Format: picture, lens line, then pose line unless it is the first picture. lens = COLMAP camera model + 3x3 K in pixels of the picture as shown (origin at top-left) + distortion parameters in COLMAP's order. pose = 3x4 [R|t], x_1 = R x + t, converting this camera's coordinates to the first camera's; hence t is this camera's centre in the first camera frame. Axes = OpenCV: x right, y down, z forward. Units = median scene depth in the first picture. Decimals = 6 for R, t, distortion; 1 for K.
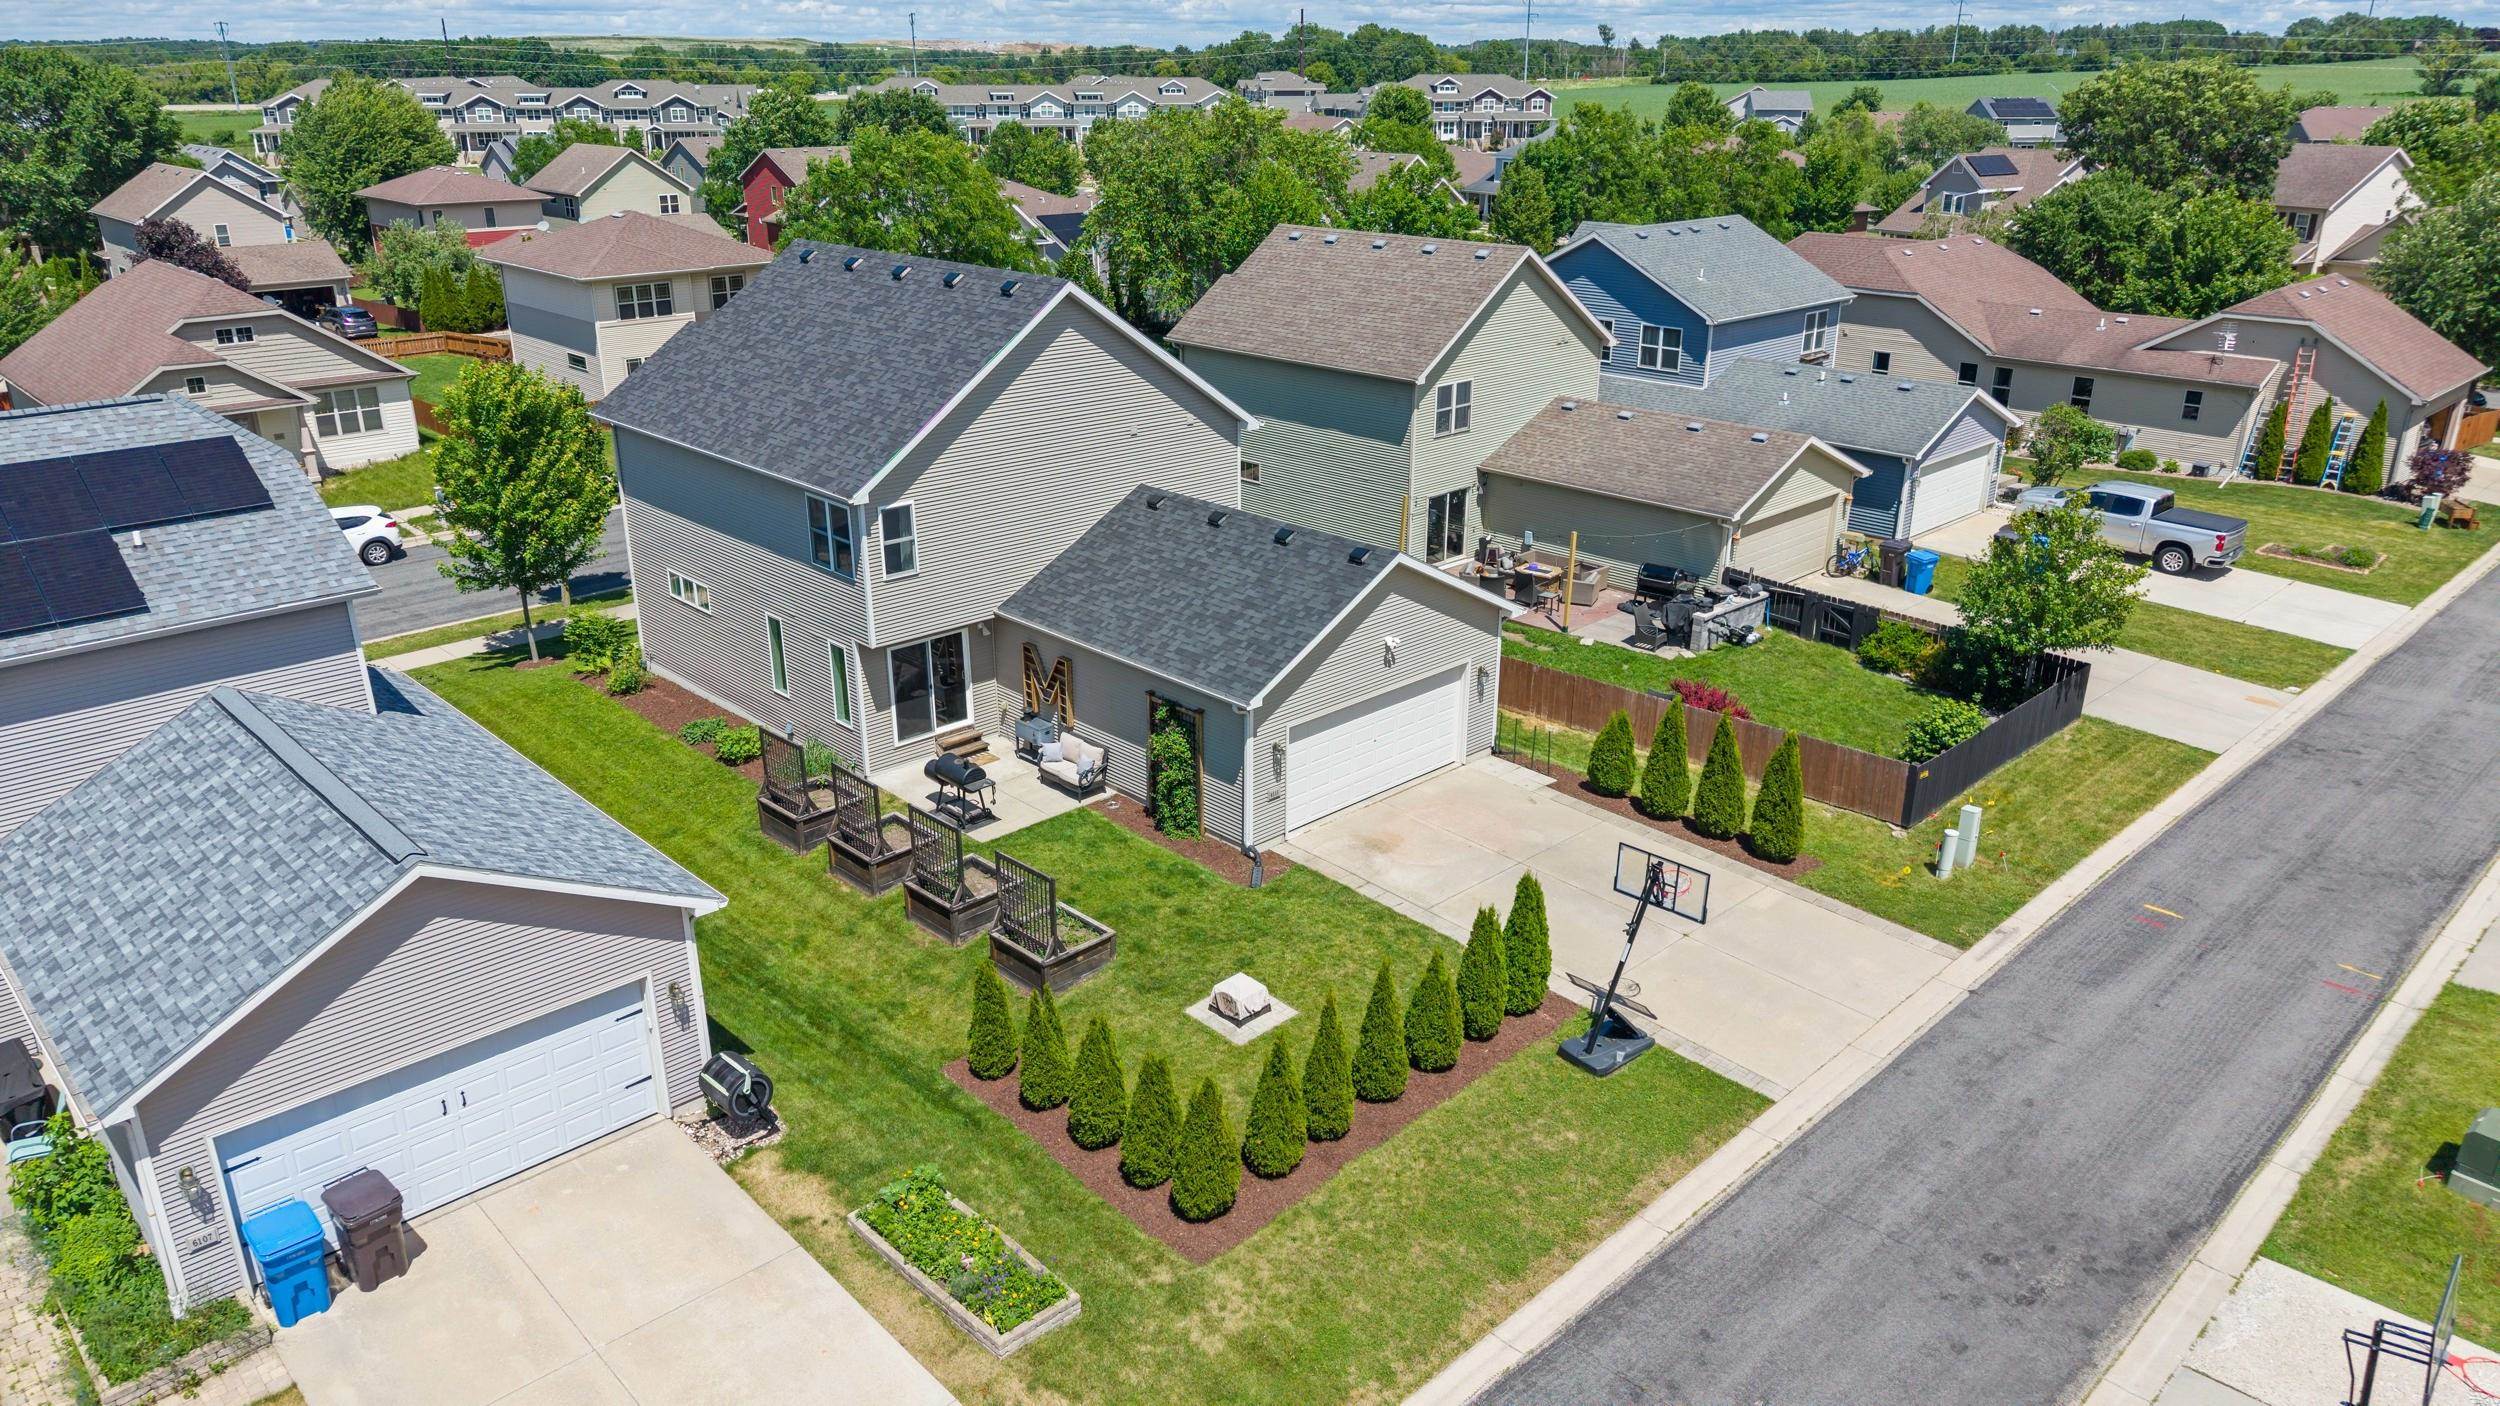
lens RADIAL K [[1657.5, 0, 1258.6], [0, 1657.5, 708.4], [0, 0, 1]] dist [0.024384, -0.028284]
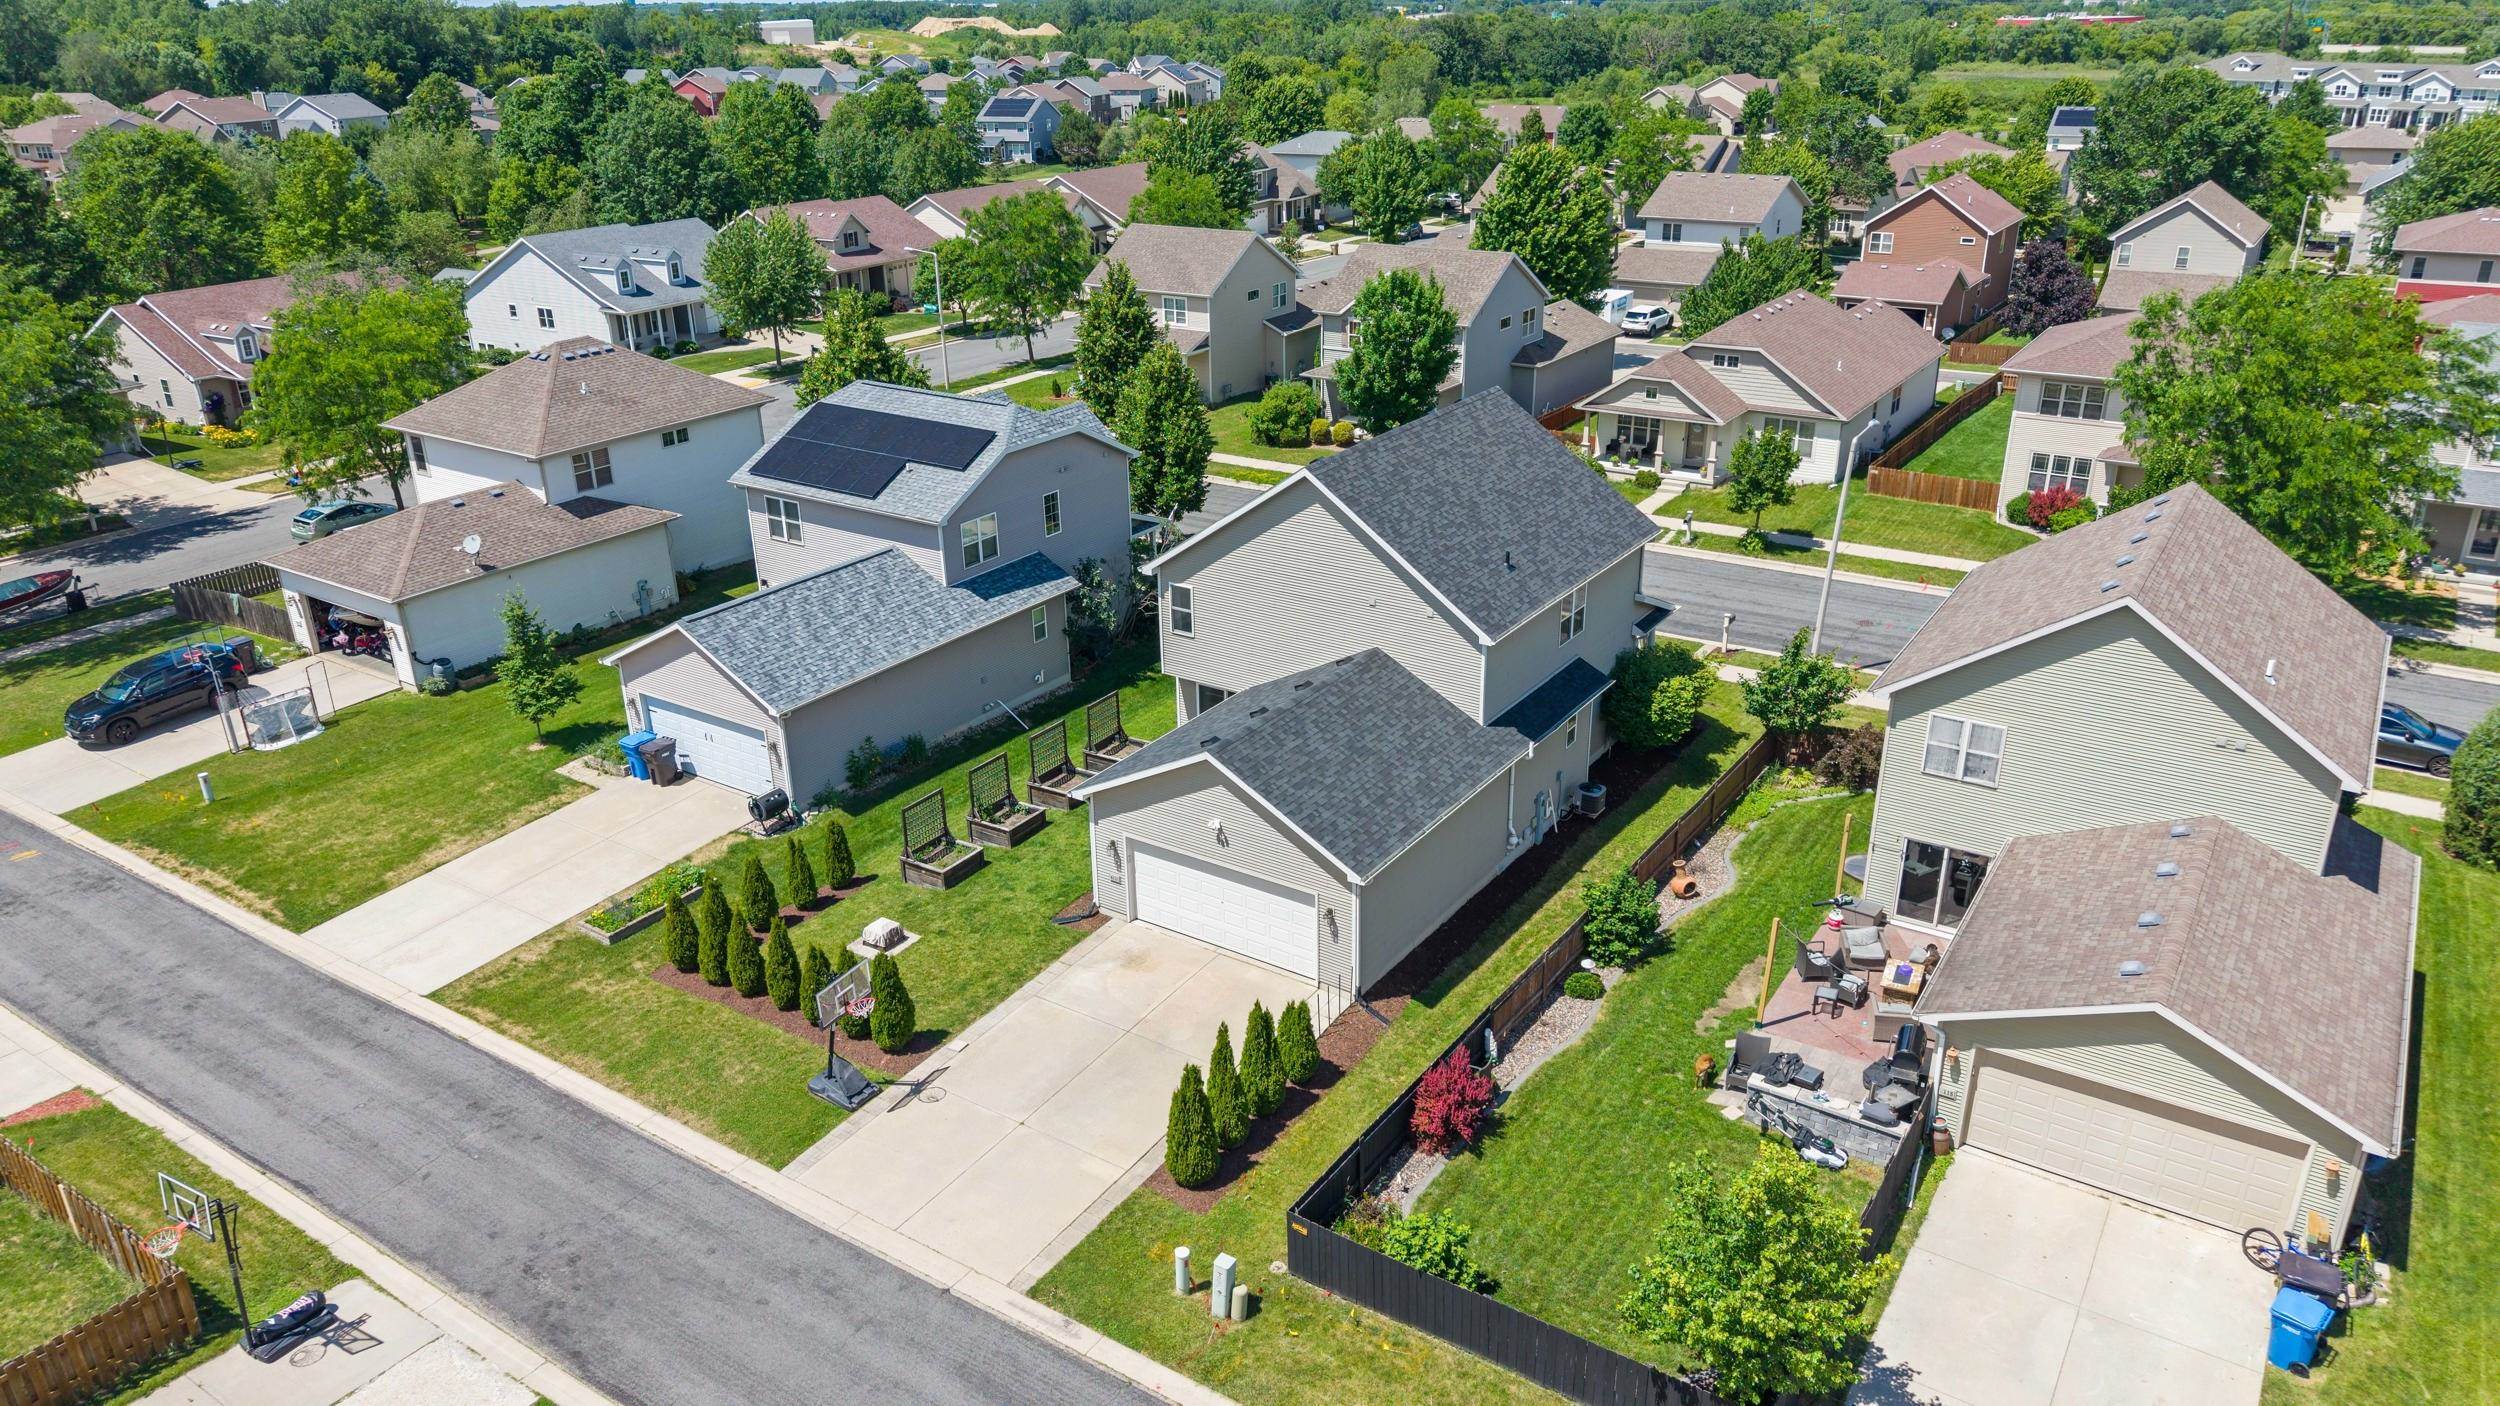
lens RADIAL K [[1657.5, 0, 1258.6], [0, 1657.5, 708.4], [0, 0, 1]] dist [0.024384, -0.028284]
pose [[0.211325, 0.377280, -0.901666, 1.026125], [-0.340829, 0.893041, 0.293791, -0.432918], [0.916066, 0.245228, 0.317309, 0.597914]]
